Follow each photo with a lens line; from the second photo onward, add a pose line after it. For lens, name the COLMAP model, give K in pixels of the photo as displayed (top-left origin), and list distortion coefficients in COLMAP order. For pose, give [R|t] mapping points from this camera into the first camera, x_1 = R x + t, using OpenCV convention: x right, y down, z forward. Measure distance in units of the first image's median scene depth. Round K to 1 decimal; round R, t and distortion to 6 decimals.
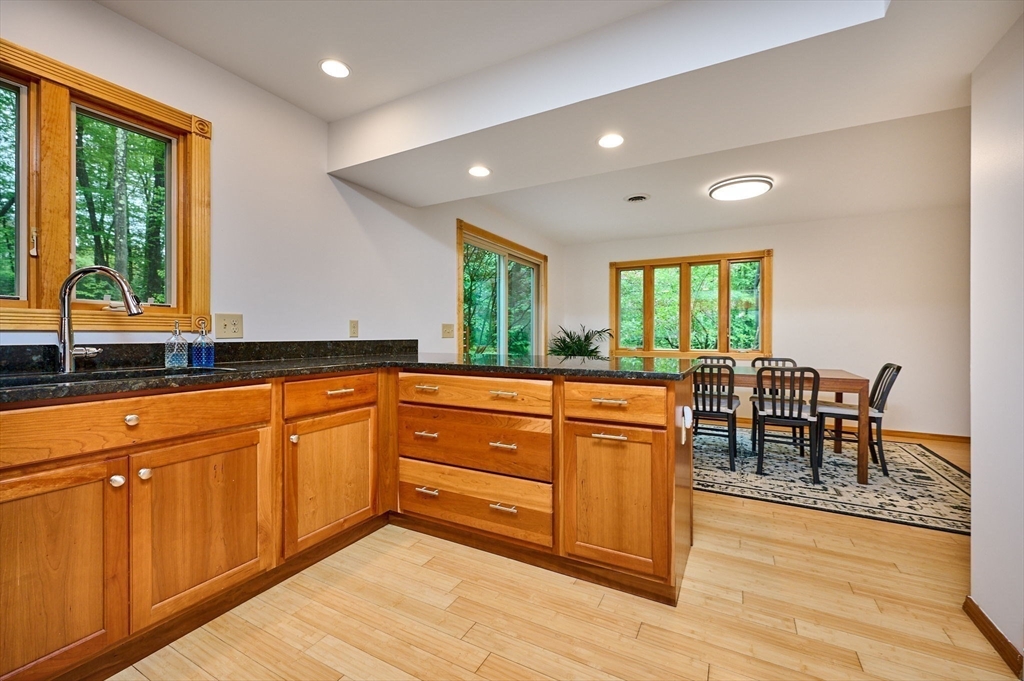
lens RADIAL K [[415.6, 0, 526.5], [0, 415.6, 334.5], [0, 0, 1]] dist [0.002519, -0.000270]
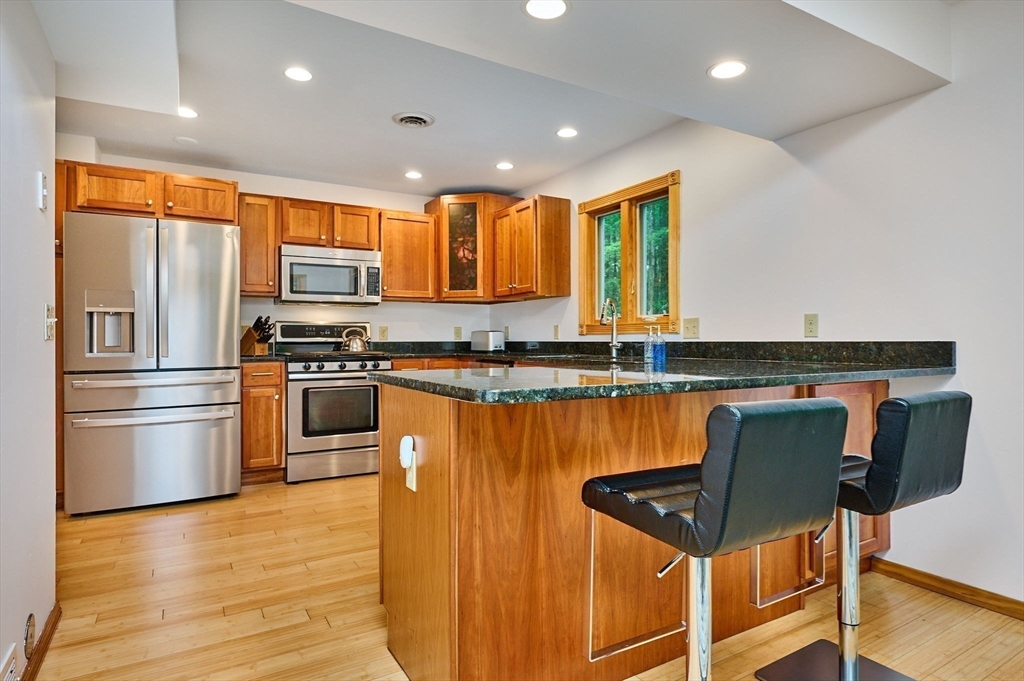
lens RADIAL K [[561.8, 0, 514.7], [0, 561.8, 338.0], [0, 0, 1]] dist [-0.005606, -0.000804]
pose [[-0.532007, -0.000948, -0.846740, 0.987411], [0.004312, 0.999983, -0.003829, 0.012734], [0.846729, -0.005688, -0.531994, 1.512549]]
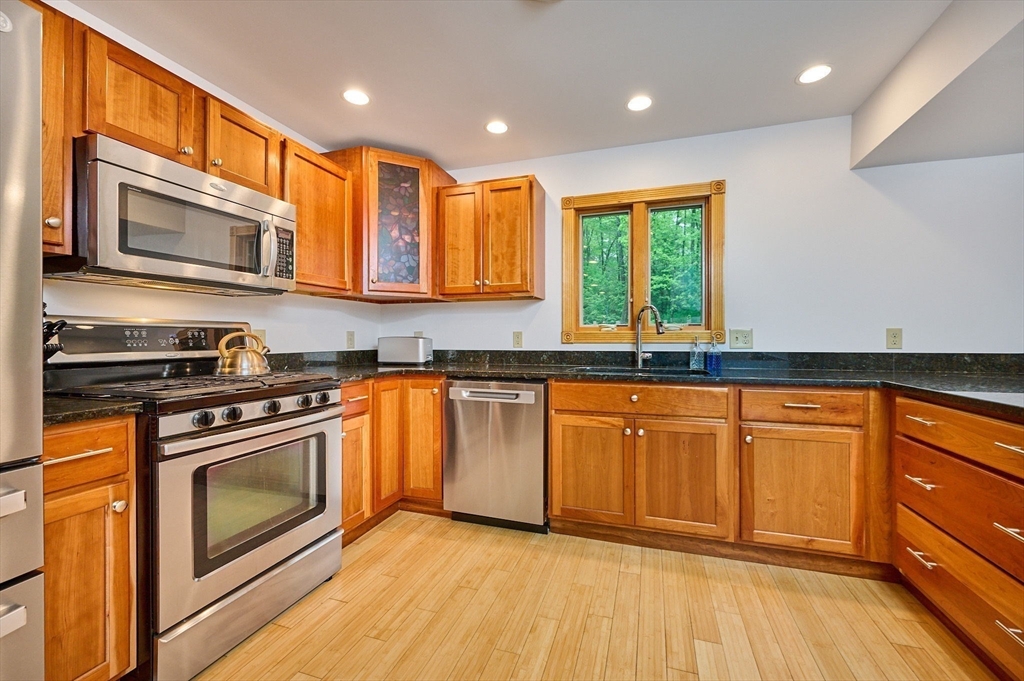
lens RADIAL K [[415.6, 0, 514.2], [0, 415.6, 335.0], [0, 0, 1]] dist [0.002519, -0.000270]
pose [[0.155979, -0.008678, -0.987722, 0.407317], [0.003869, 0.999959, -0.008174, -0.024651], [0.987753, -0.002546, 0.156007, 0.162212]]
